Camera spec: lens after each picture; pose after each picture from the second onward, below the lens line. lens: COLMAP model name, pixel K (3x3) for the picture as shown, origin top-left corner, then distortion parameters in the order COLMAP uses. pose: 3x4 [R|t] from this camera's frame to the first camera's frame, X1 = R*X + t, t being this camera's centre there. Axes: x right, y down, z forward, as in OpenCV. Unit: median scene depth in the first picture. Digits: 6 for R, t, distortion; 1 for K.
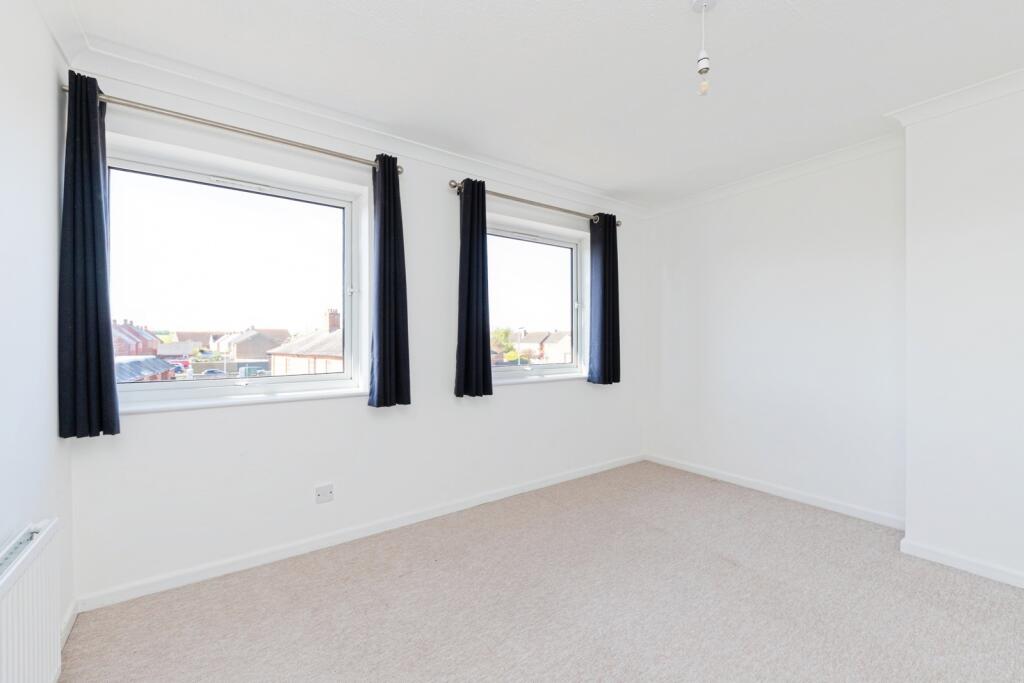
lens RADIAL K [[416.0, 0, 512.0], [0, 416.0, 341.5], [0, 0, 1]] dist [0.001840, -0.000019]
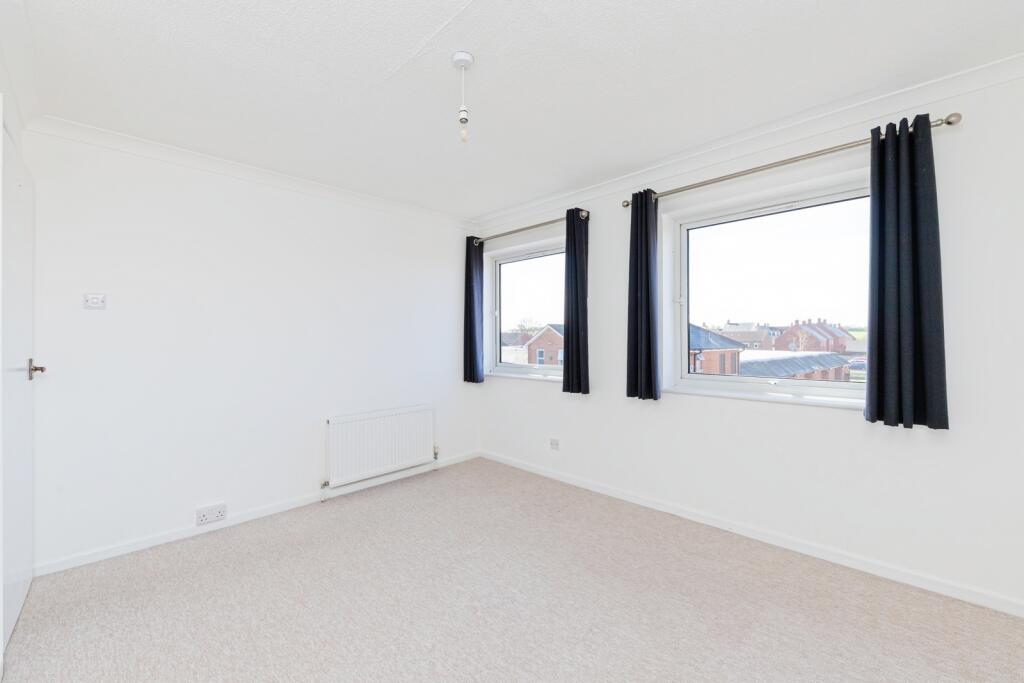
lens RADIAL K [[412.2, 0, 509.1], [0, 412.2, 337.1], [0, 0, 1]] dist [-0.002526, -0.000497]
pose [[0.165927, -0.002122, -0.986136, 0.856848], [-0.000333, 0.999998, -0.002208, -0.020257], [0.986138, 0.000695, 0.165926, 0.492190]]
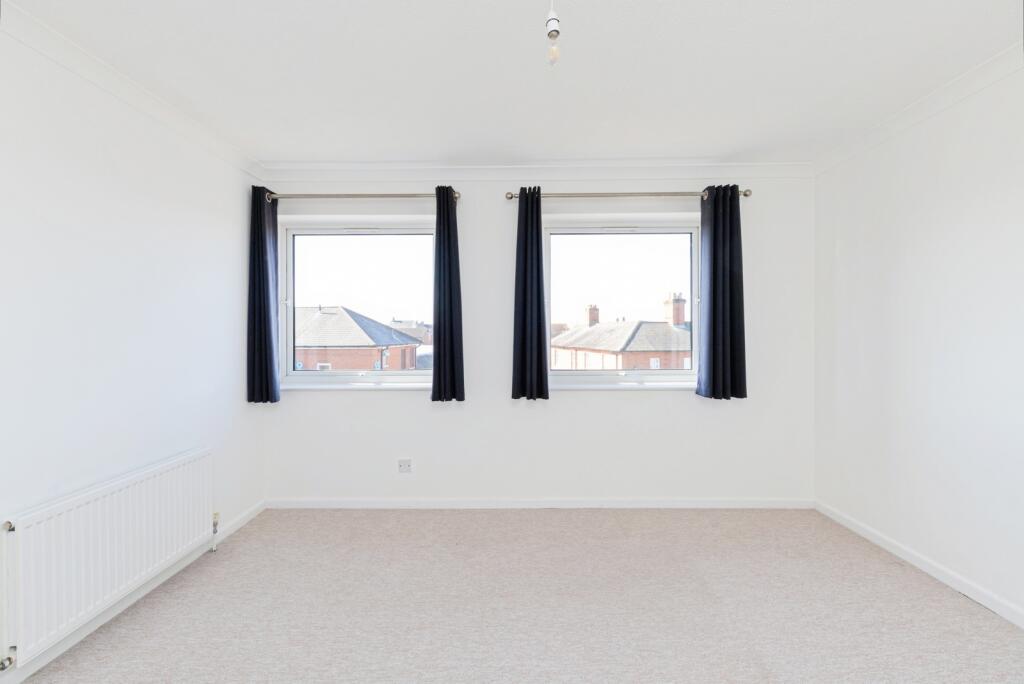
lens RADIAL K [[414.9, 0, 510.2], [0, 414.9, 333.1], [0, 0, 1]] dist [0.001663, -0.000356]
pose [[0.806254, -0.001747, -0.591567, 0.463414], [0.000015, 0.999996, -0.002933, -0.026670], [0.591570, 0.002356, 0.806250, 0.148842]]
